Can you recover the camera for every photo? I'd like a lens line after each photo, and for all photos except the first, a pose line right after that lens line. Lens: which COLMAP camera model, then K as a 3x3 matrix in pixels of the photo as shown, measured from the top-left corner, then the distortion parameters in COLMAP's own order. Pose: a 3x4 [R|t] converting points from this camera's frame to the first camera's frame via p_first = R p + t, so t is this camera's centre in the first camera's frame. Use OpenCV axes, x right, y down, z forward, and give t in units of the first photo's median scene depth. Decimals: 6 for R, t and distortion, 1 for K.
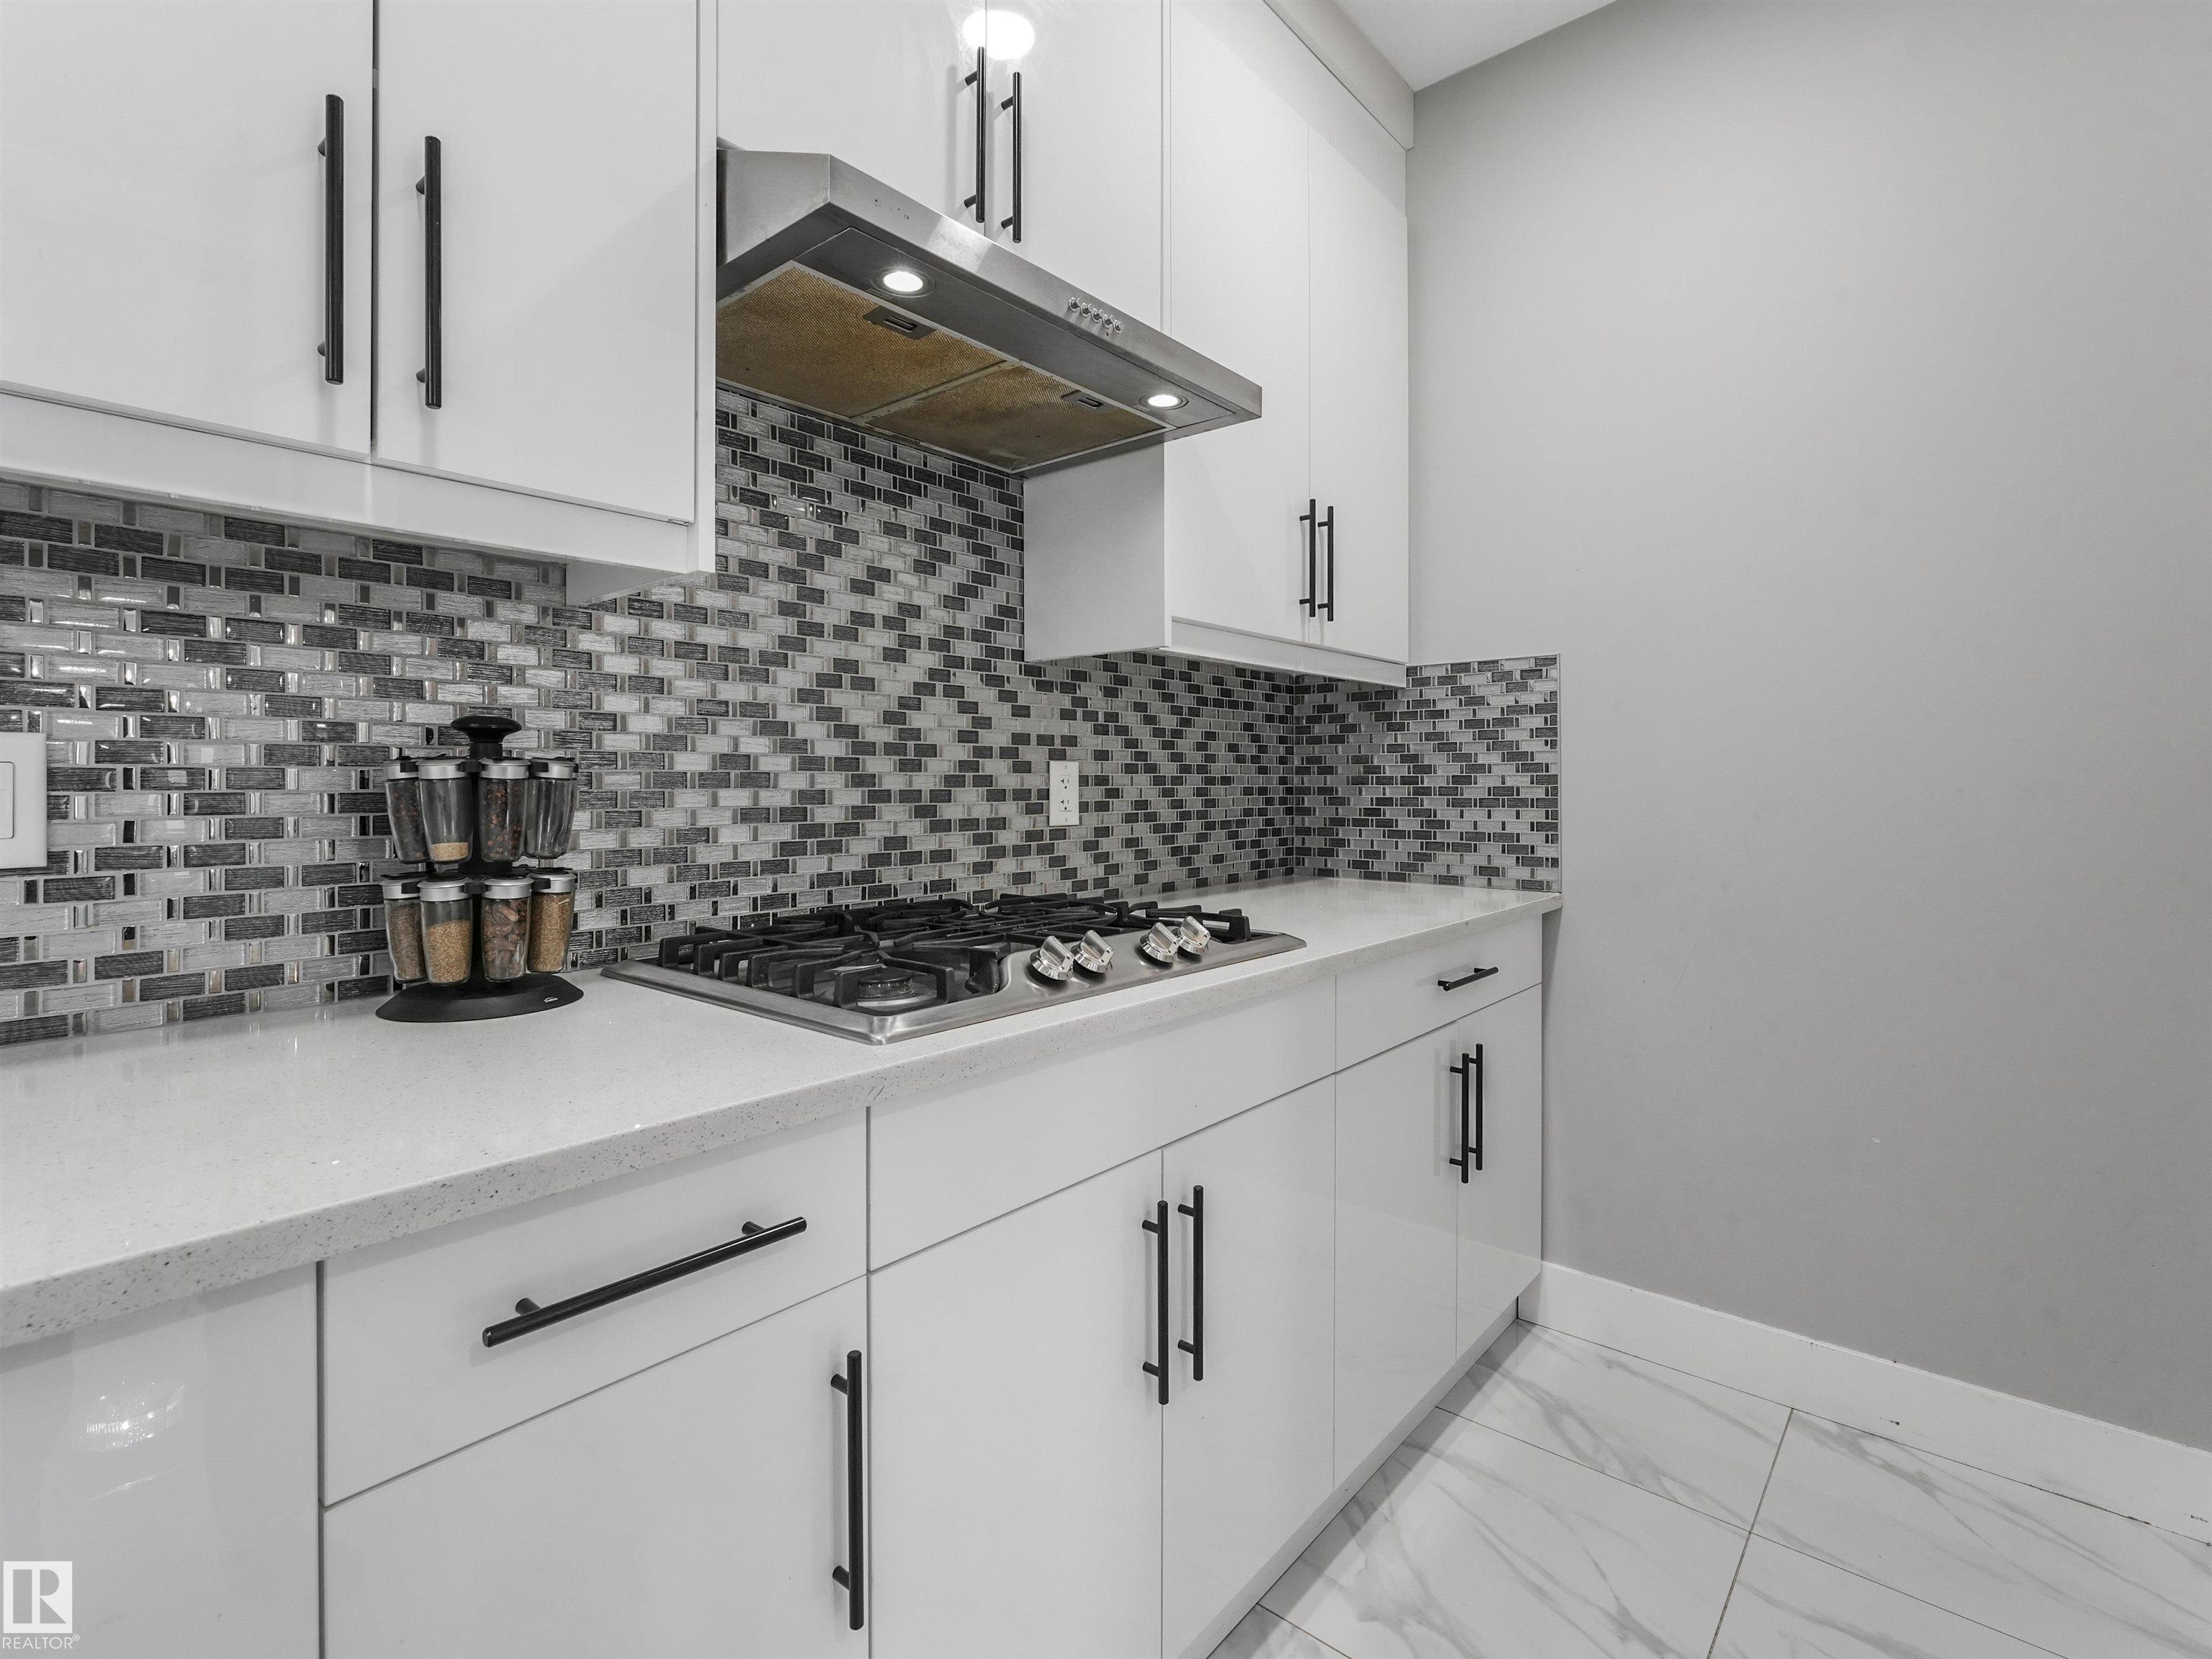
lens RADIAL K [[1021.4, 0, 1112.4], [0, 1021.4, 782.9], [0, 0, 1]] dist [-0.002597, 0.001929]
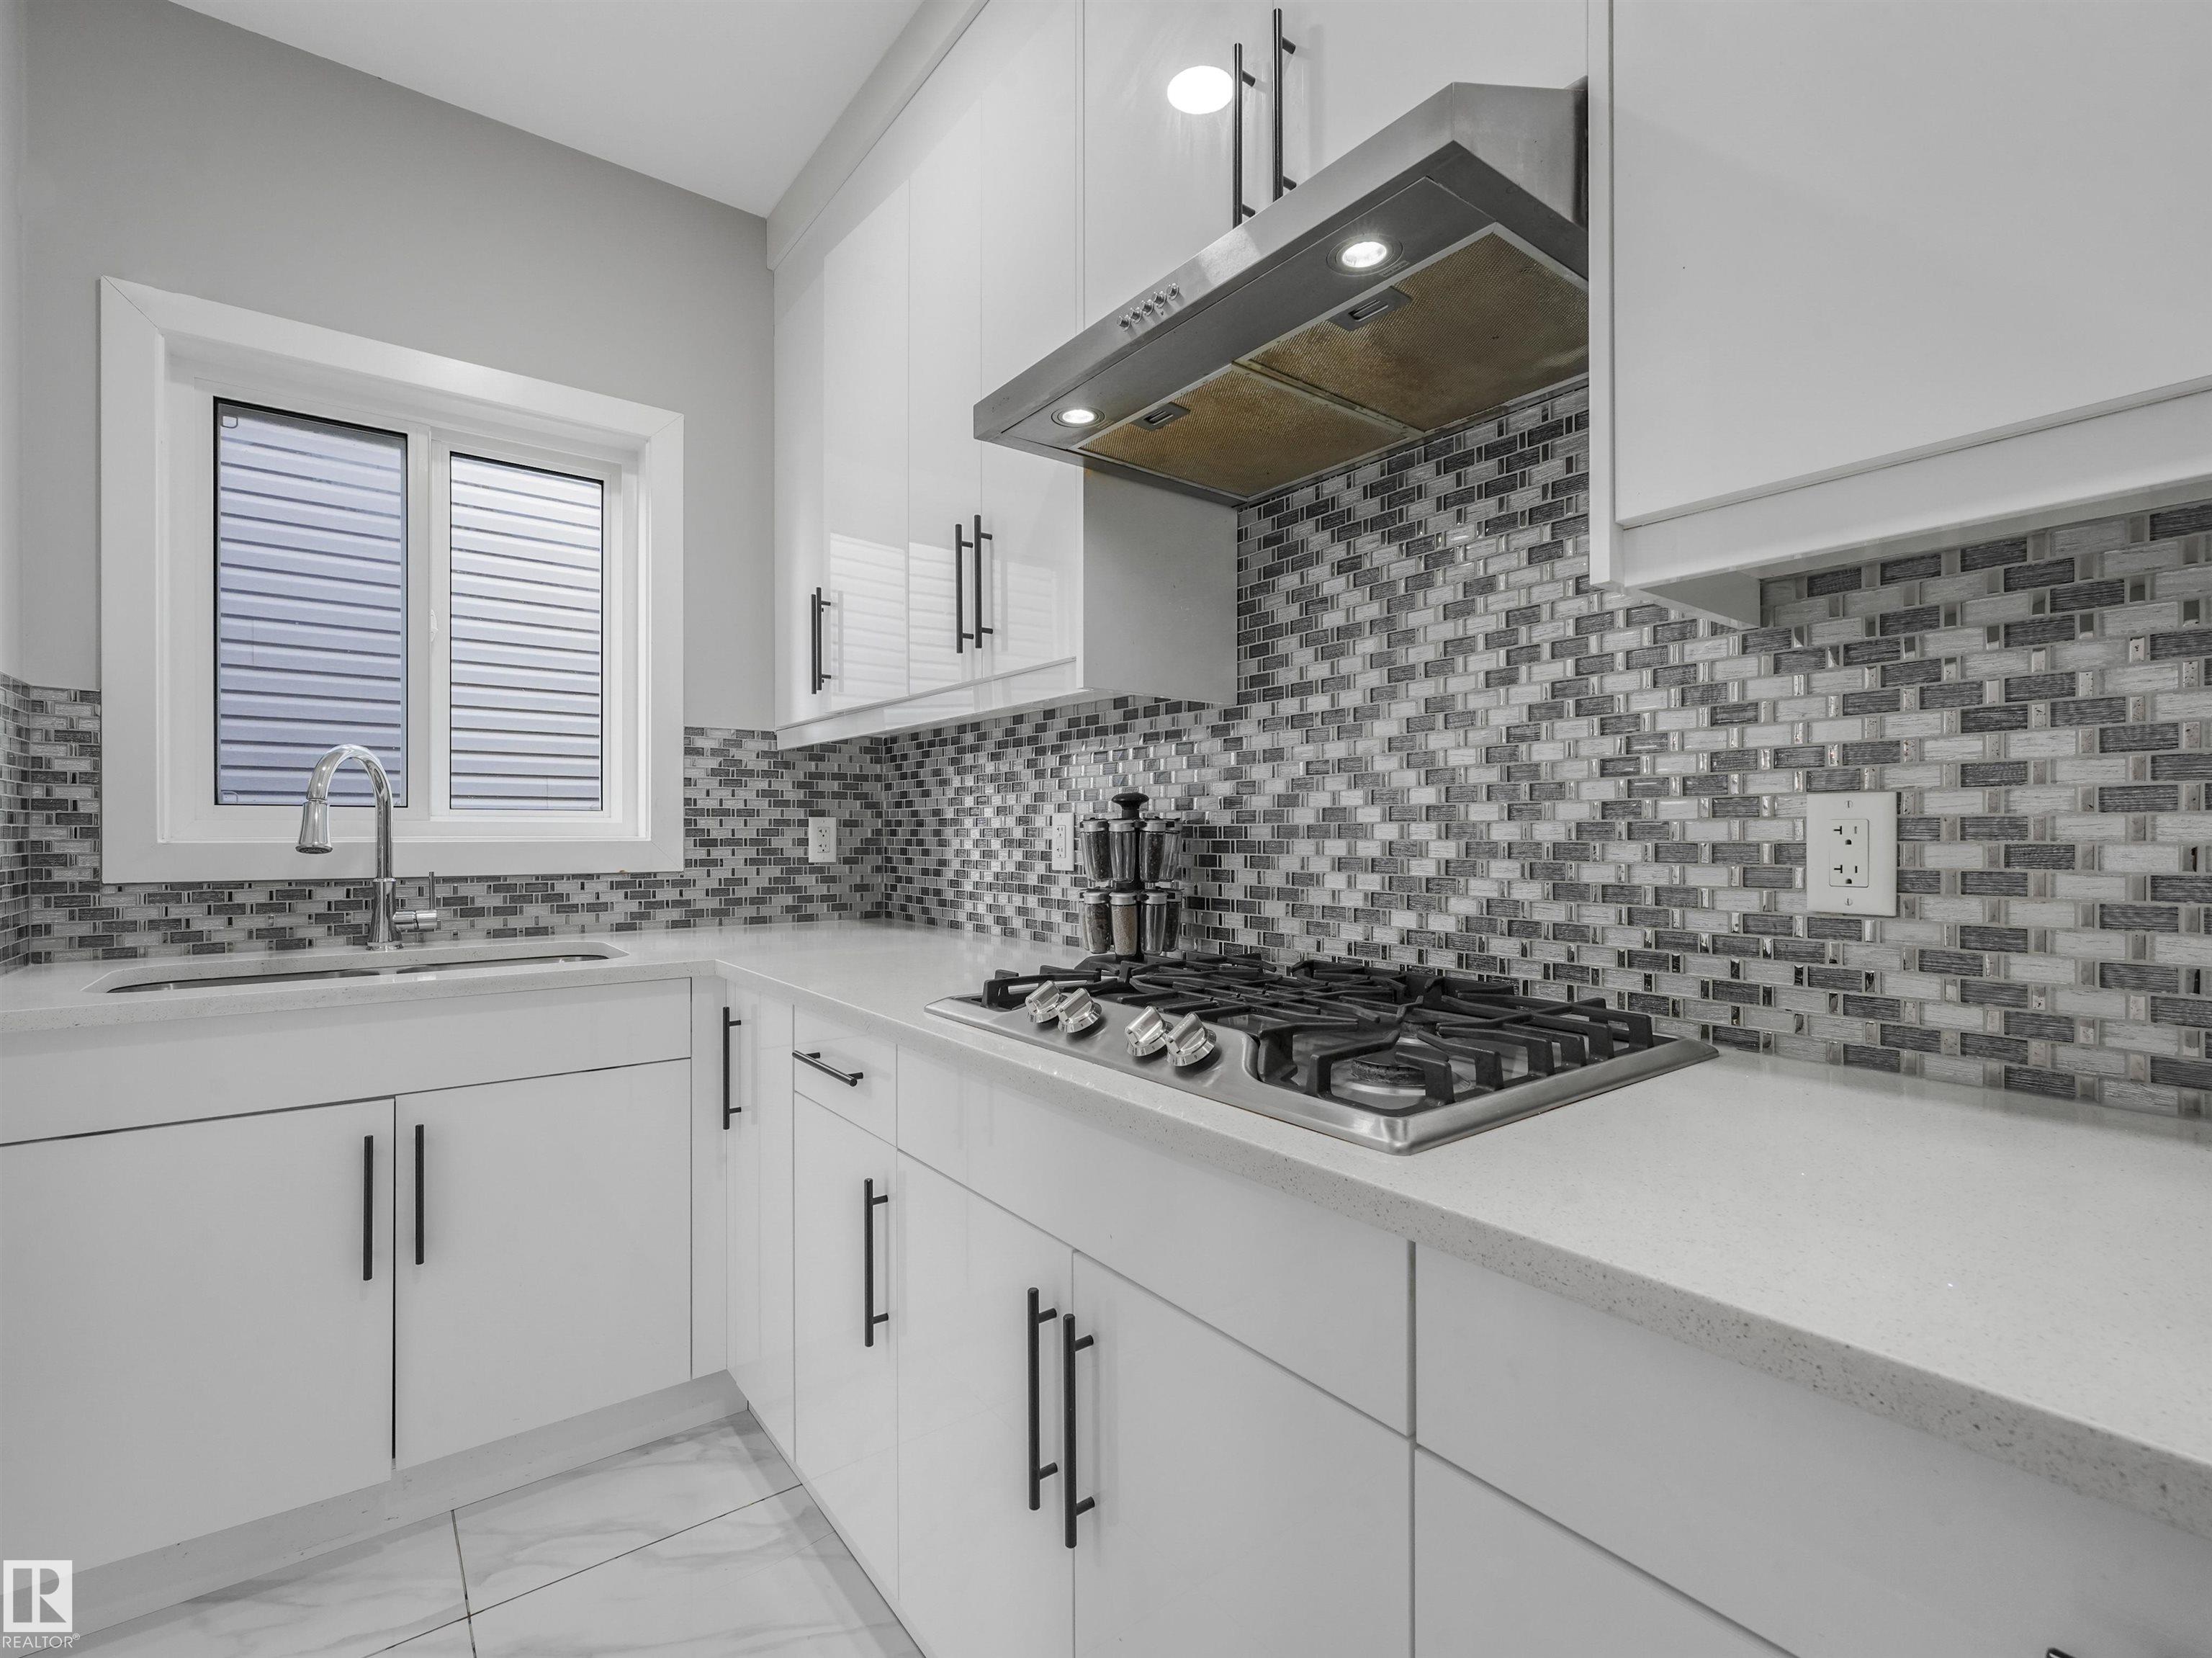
lens RADIAL K [[1021.5, 0, 1105.2], [0, 1021.5, 826.9], [0, 0, 1]] dist [-0.002597, 0.001929]
pose [[-0.214810, -0.000677, -0.976656, 0.679995], [0.006696, 0.999975, -0.002166, -0.006110], [0.976633, -0.007005, -0.214800, 0.900772]]
